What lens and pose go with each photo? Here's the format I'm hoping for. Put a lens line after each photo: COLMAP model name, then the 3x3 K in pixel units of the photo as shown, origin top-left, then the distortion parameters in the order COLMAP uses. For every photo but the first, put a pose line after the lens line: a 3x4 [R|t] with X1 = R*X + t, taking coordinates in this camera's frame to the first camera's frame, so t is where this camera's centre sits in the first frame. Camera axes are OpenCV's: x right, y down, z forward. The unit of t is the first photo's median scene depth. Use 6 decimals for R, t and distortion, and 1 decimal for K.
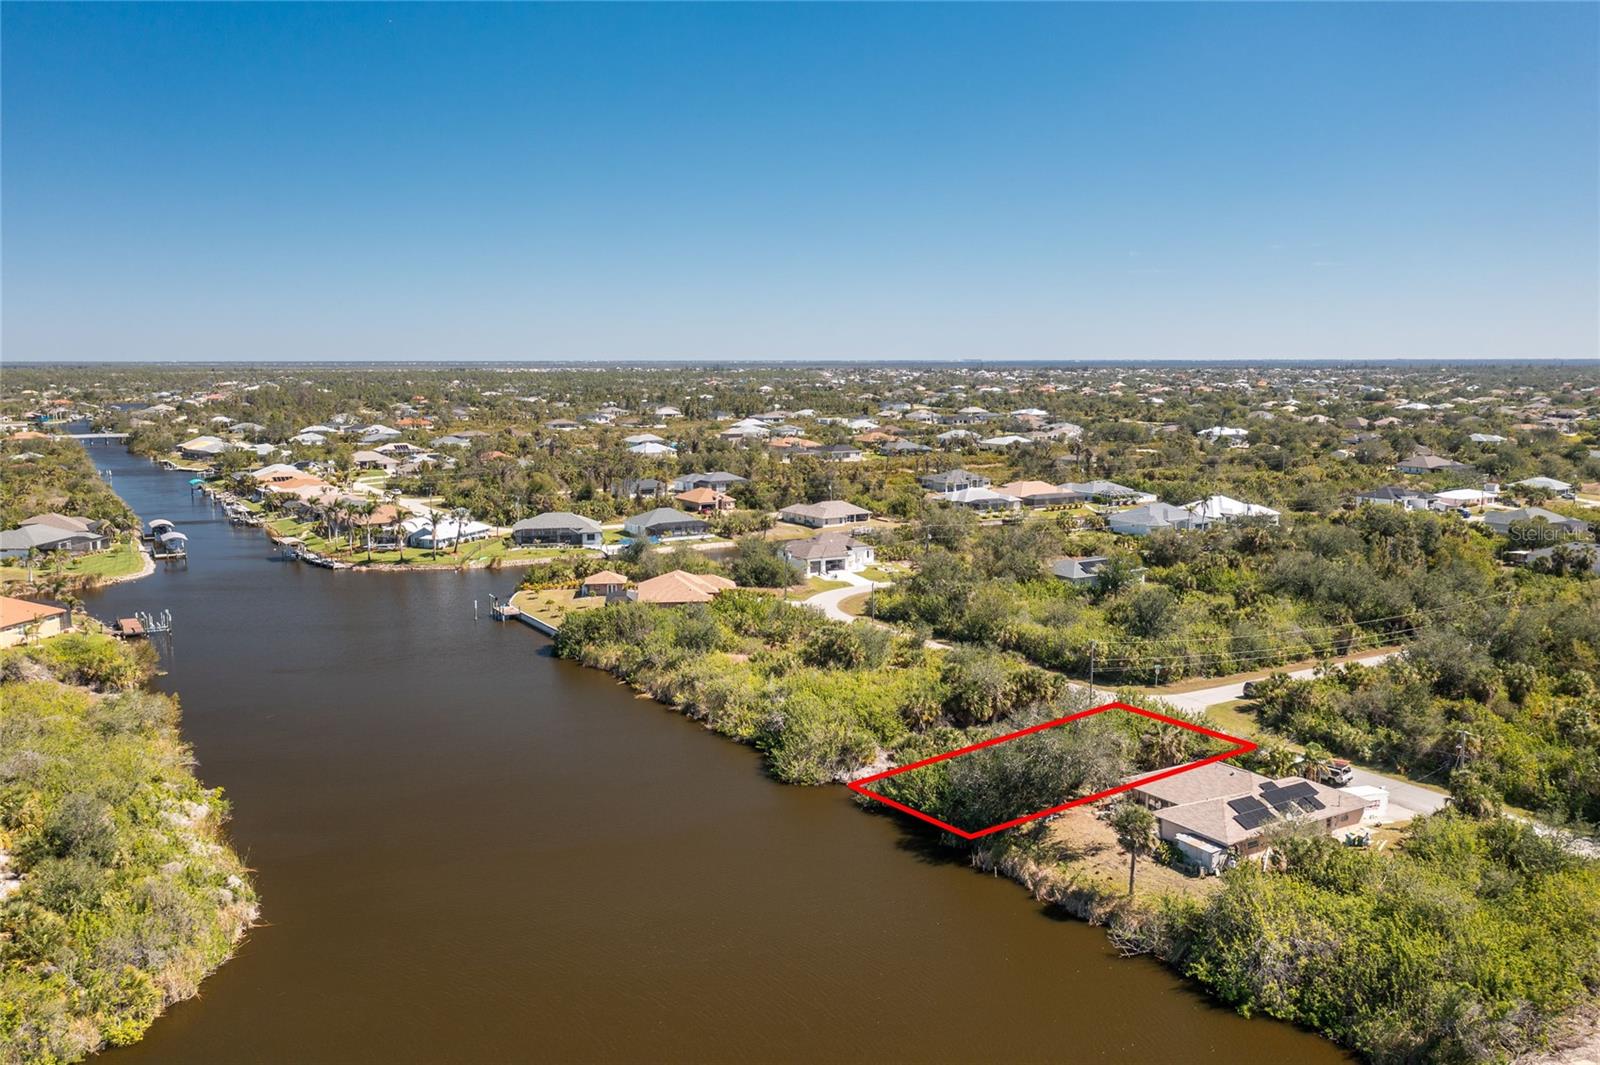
lens RADIAL K [[1317.0, 0, 806.3], [0, 1317.0, 523.2], [0, 0, 1]] dist [0.000278, -0.002352]
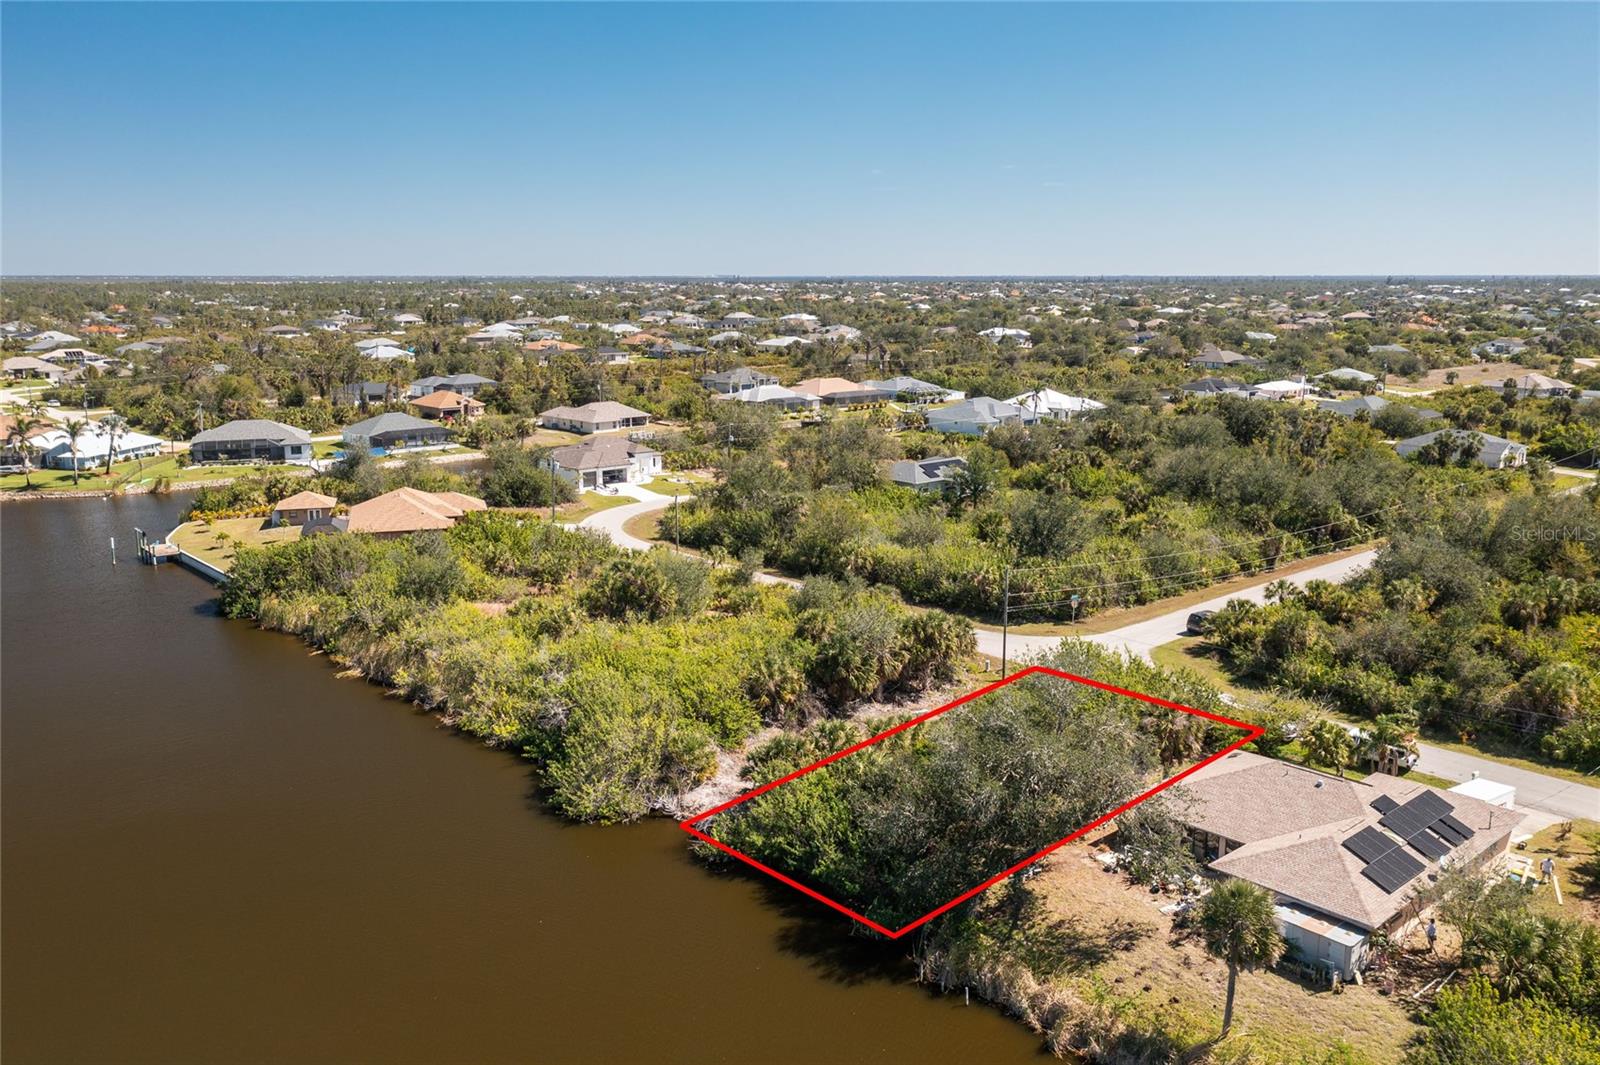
lens RADIAL K [[1317.0, 0, 806.3], [0, 1317.0, 523.2], [0, 0, 1]] dist [0.000278, -0.002352]
pose [[0.983282, -0.032843, 0.179104, -0.008345], [0.021350, 0.997610, 0.065722, 0.011101], [-0.180835, -0.060800, 0.981632, 0.214821]]
